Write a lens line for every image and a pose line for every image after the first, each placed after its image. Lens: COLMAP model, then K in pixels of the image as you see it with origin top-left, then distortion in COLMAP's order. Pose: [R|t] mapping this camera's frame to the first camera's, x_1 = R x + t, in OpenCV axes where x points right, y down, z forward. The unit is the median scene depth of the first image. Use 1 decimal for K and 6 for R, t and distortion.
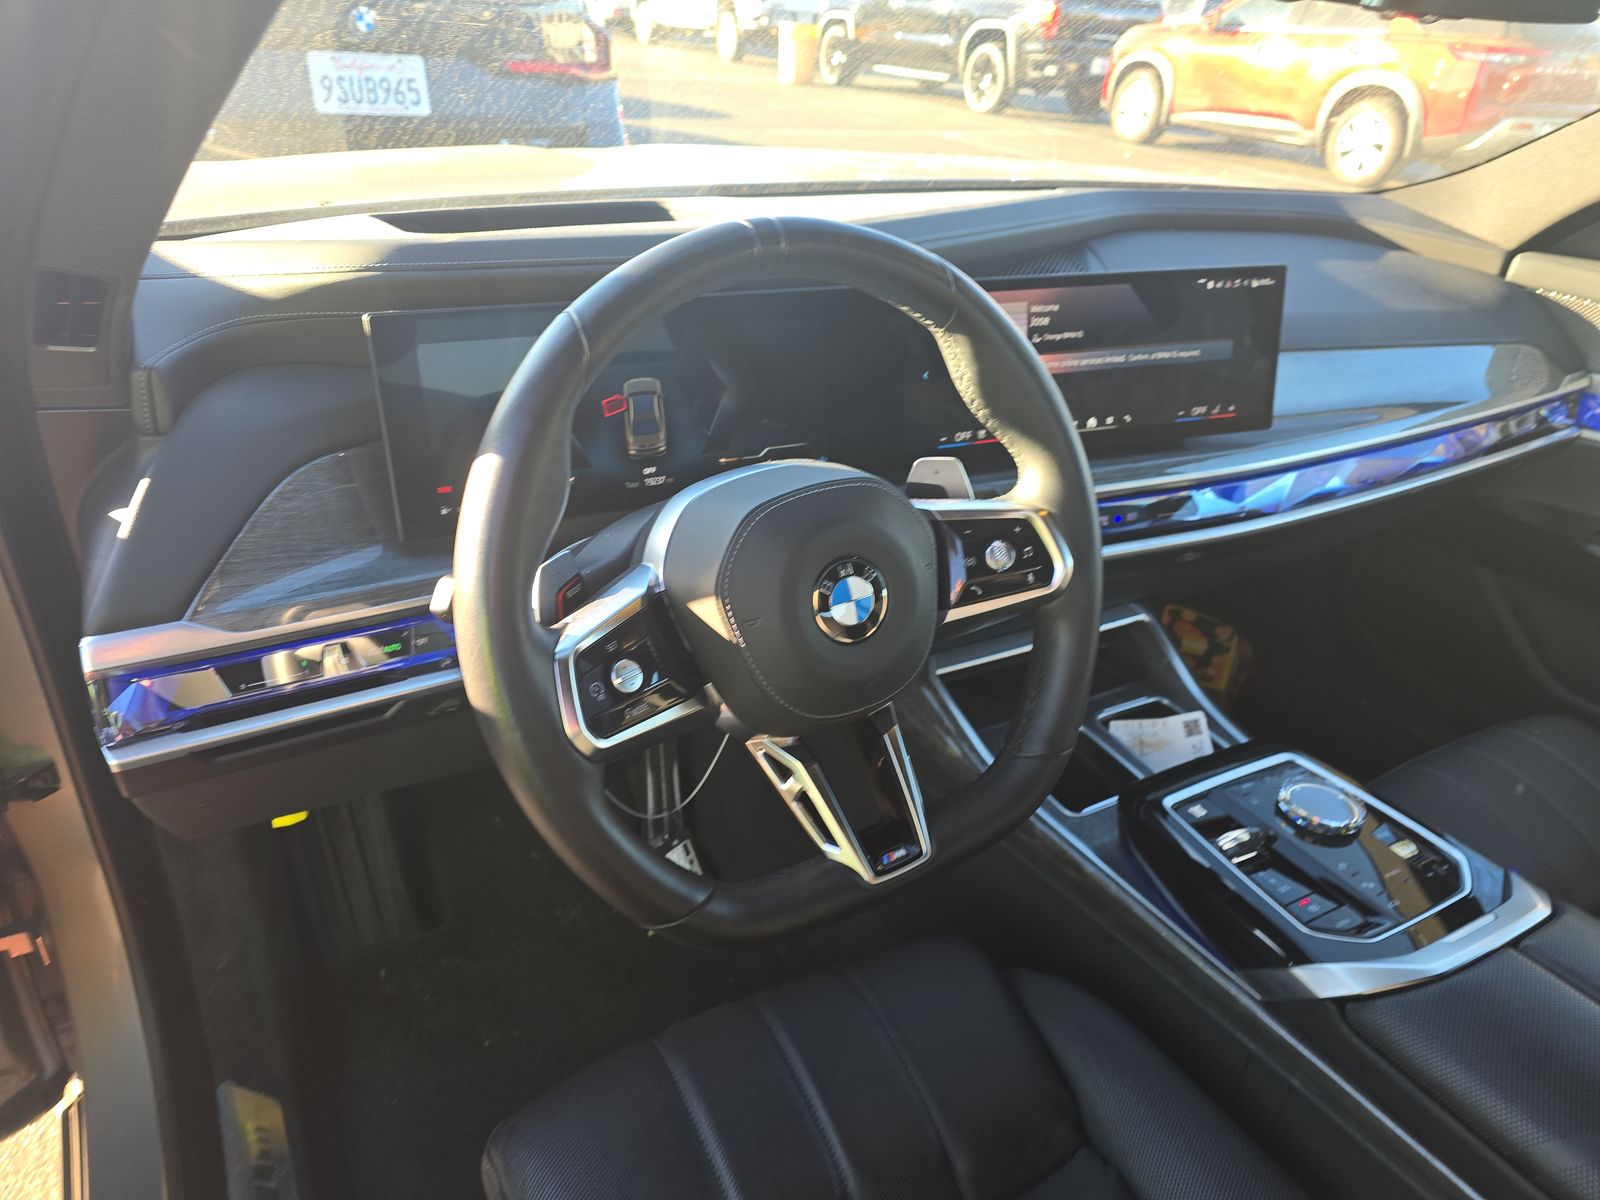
lens RADIAL K [[1095.6, 0, 800.0], [0, 1095.6, 600.0], [0, 0, 1]] dist [0.033305, -0.023122]
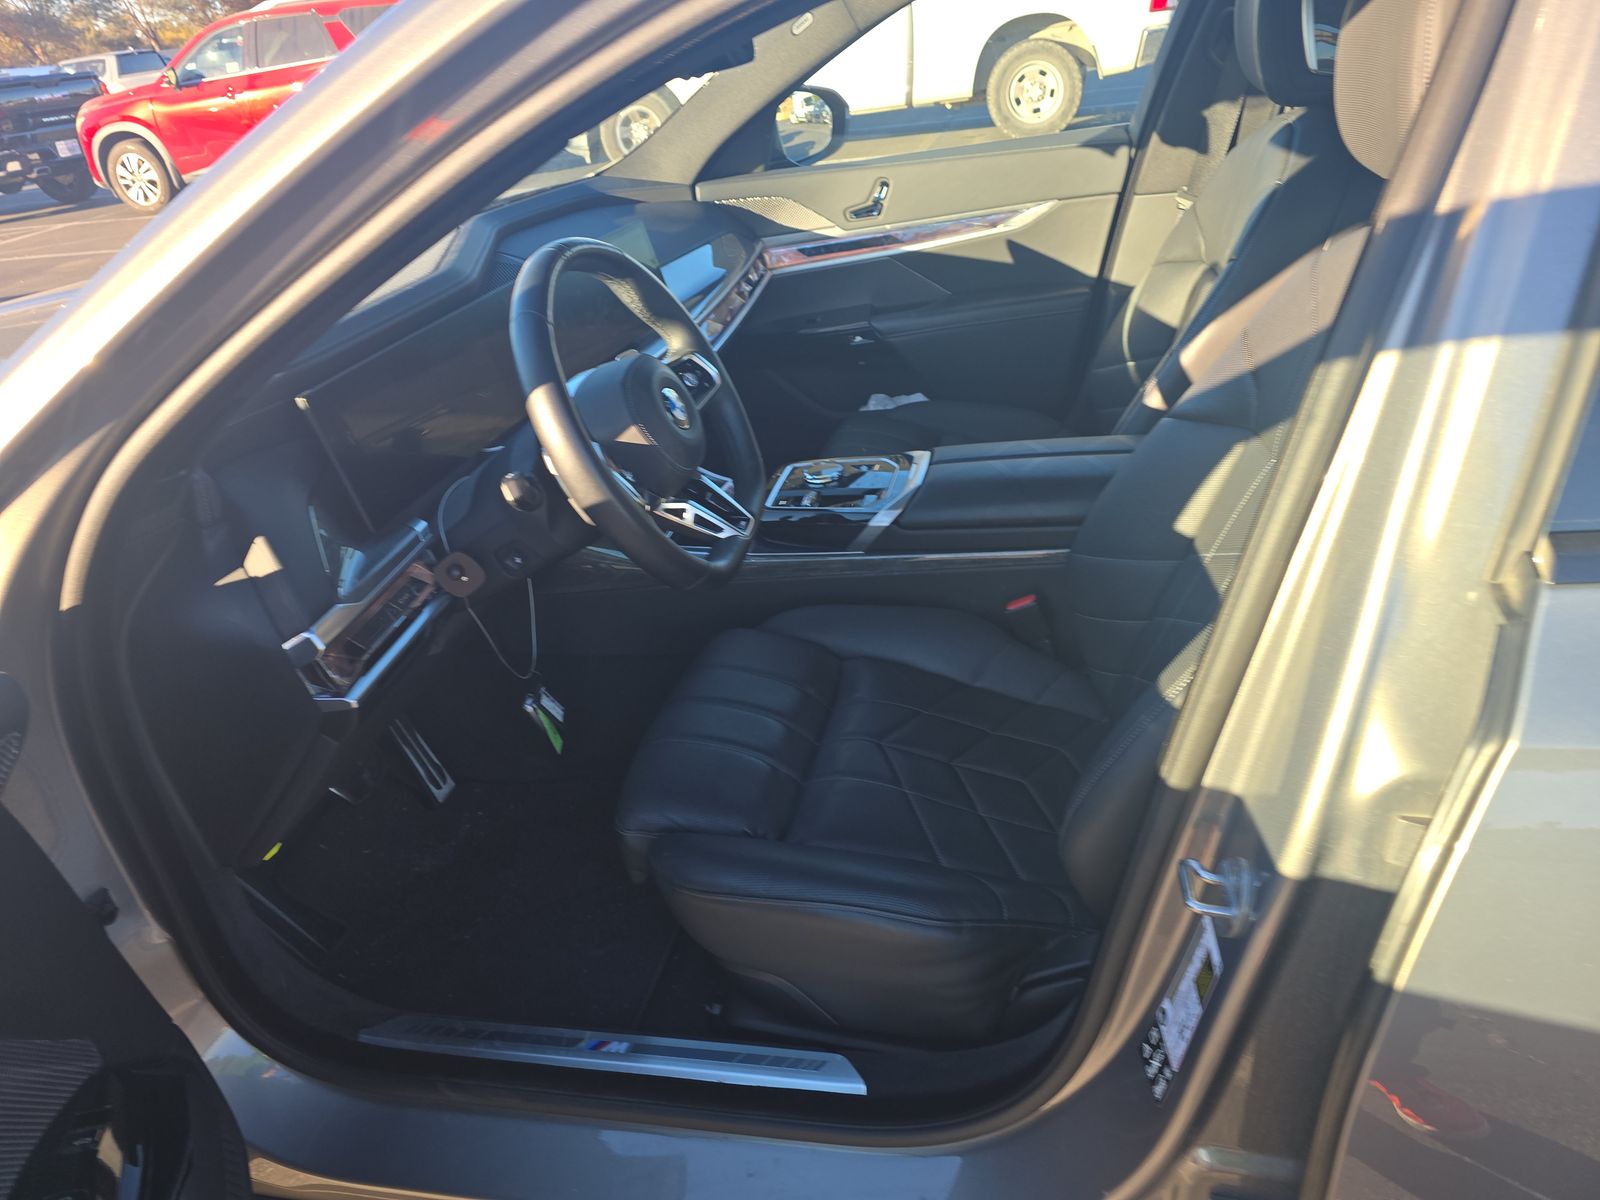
lens RADIAL K [[1095.6, 0, 800.0], [0, 1095.6, 600.0], [0, 0, 1]] dist [0.033305, -0.023122]
pose [[0.652721, -0.481198, 0.585153, -0.629416], [0.493069, 0.856231, 0.154115, 0.055184], [-0.575186, 0.187927, 0.796144, -0.358311]]
